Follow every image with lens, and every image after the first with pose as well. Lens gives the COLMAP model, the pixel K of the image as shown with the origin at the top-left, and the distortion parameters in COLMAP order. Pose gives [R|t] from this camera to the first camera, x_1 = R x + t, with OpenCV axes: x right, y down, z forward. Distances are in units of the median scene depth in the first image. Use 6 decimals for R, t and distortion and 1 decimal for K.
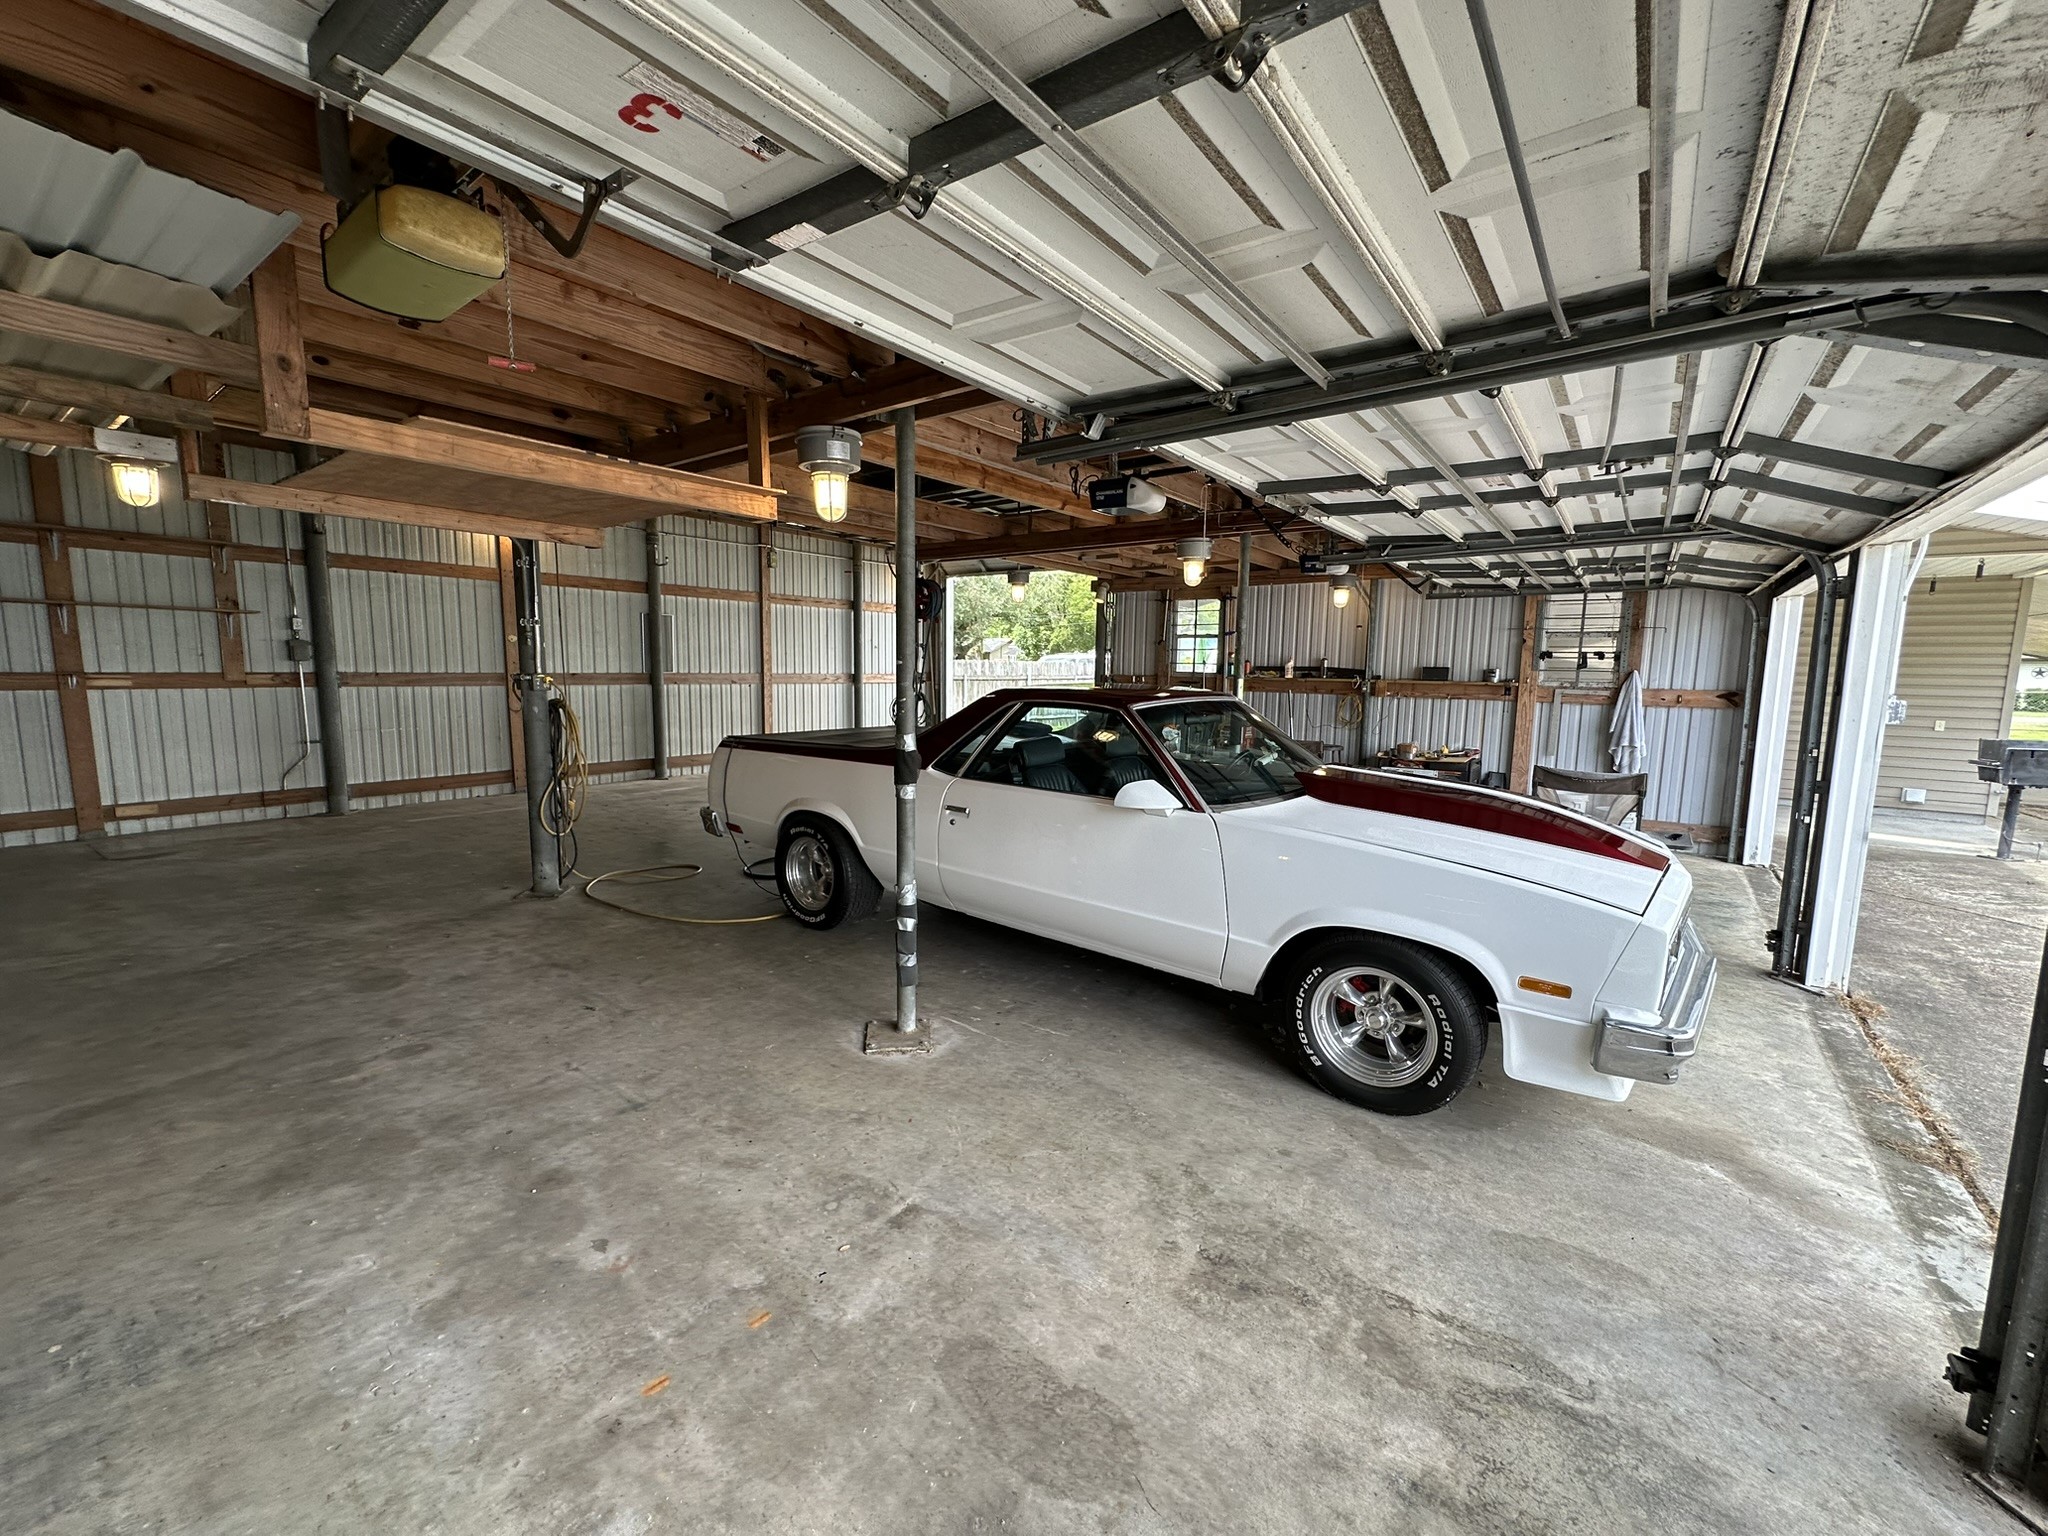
lens RADIAL K [[814.2, 0, 1024.0], [0, 814.2, 768.0], [0, 0, 1]] dist [-0.003605, 0.000022]
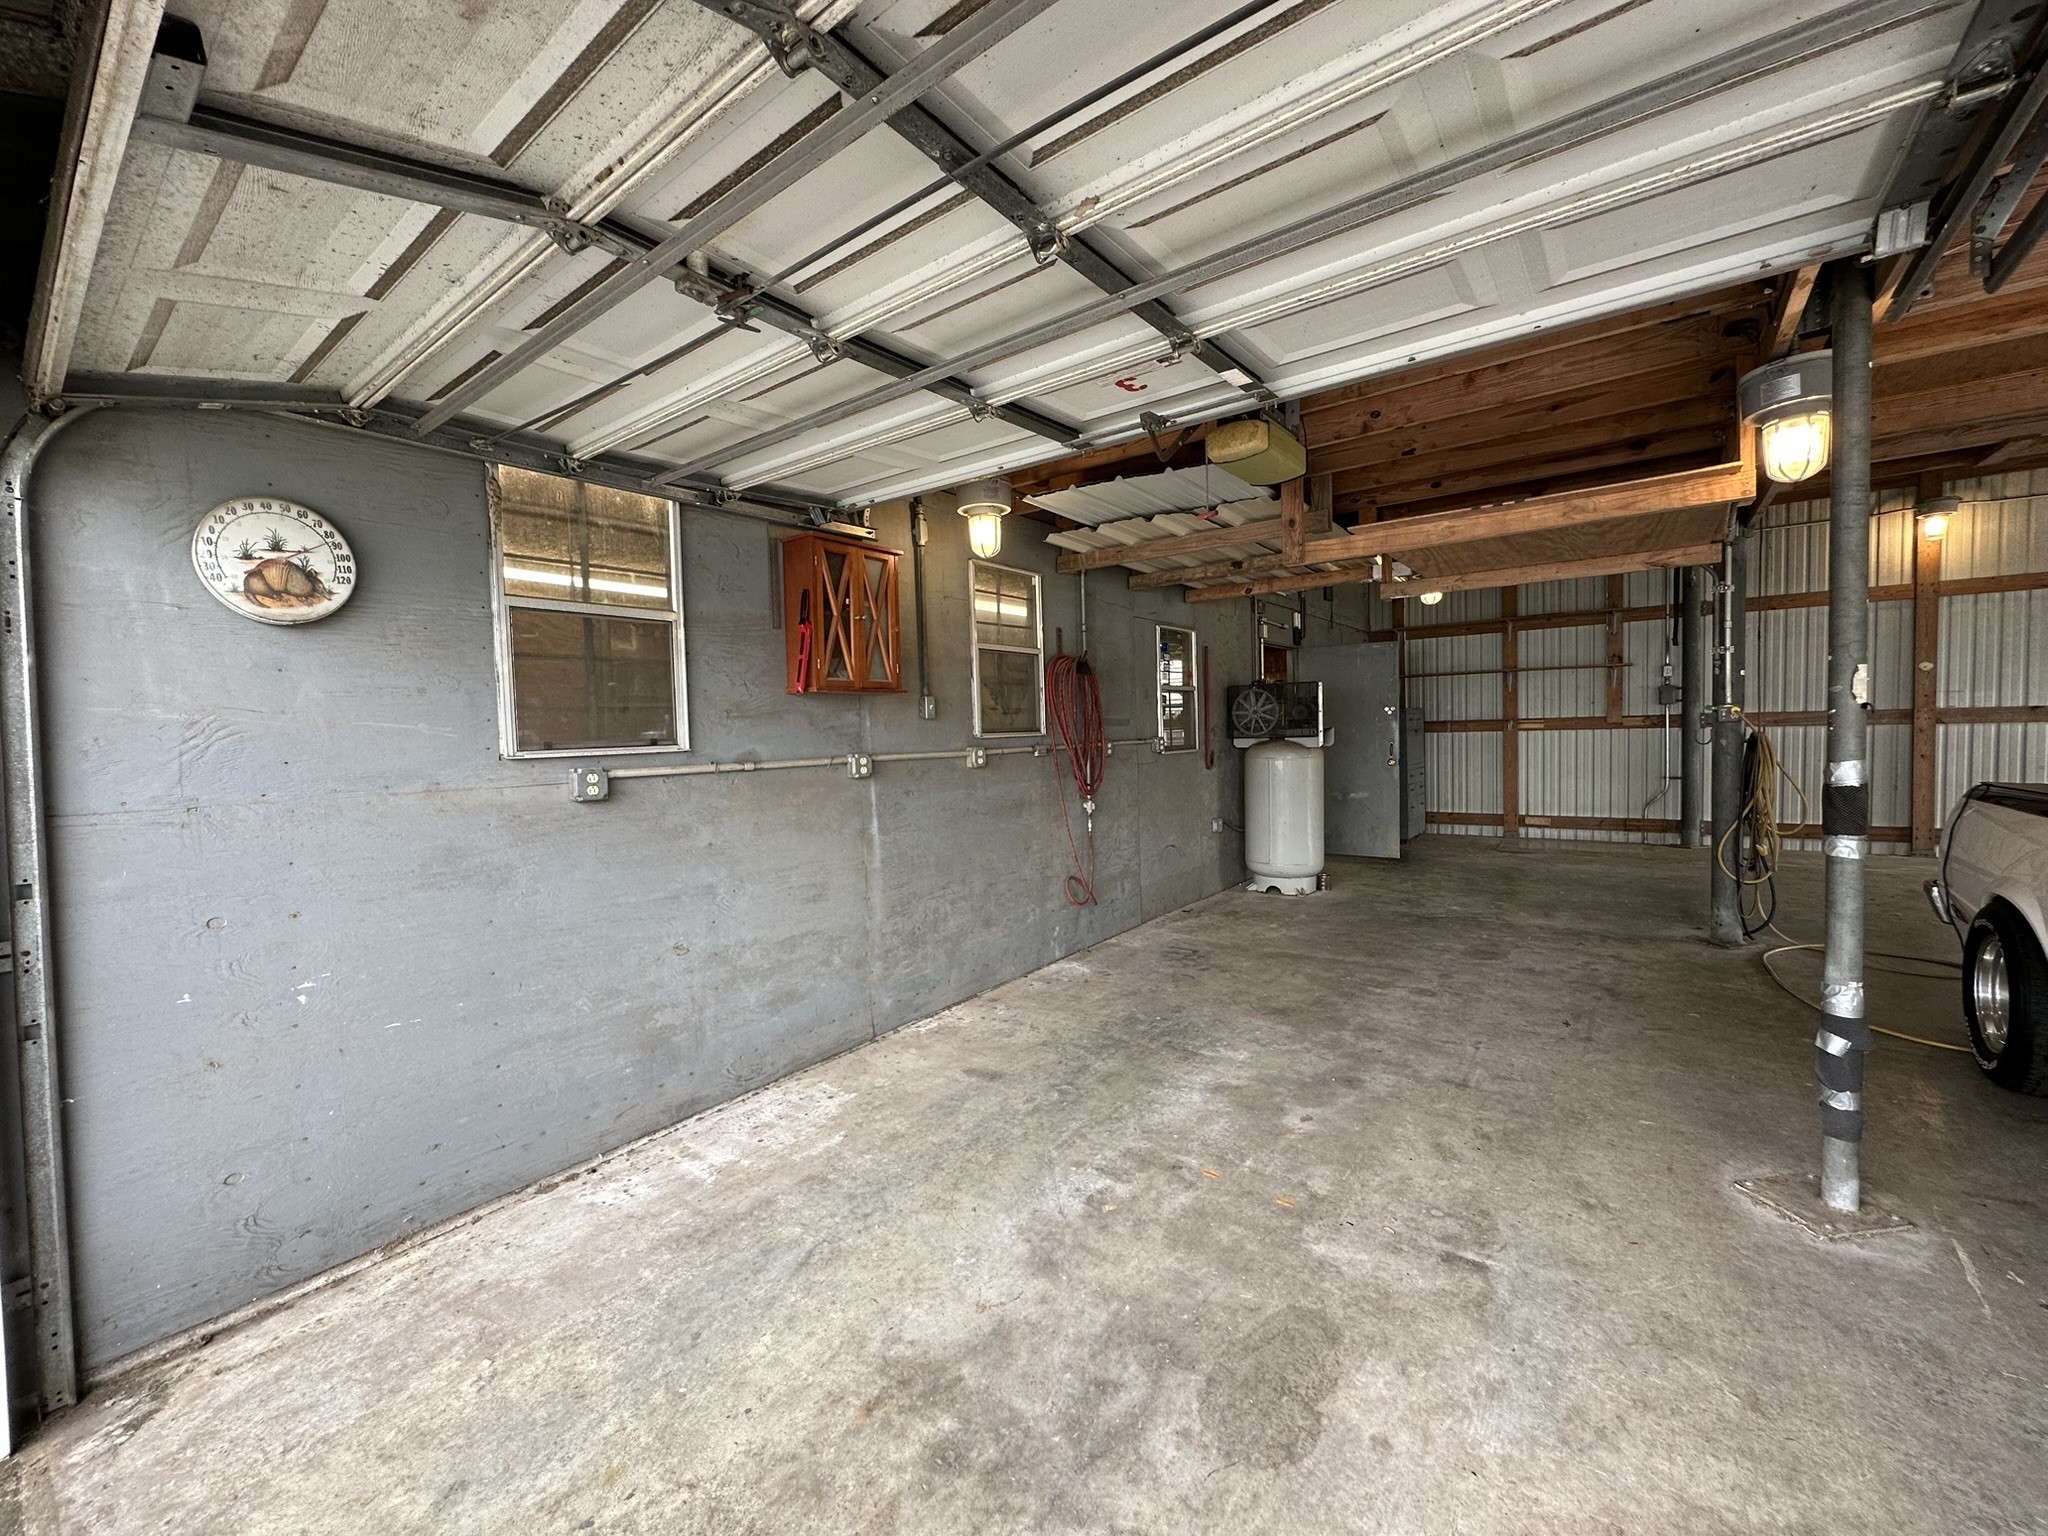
lens RADIAL K [[814.2, 0, 1024.0], [0, 814.2, 768.0], [0, 0, 1]] dist [-0.003605, 0.000022]
pose [[0.004788, 0.034209, -0.999403, 0.549969], [-0.097666, 0.994653, 0.033579, 0.007930], [0.995208, 0.097447, 0.008103, 0.321766]]
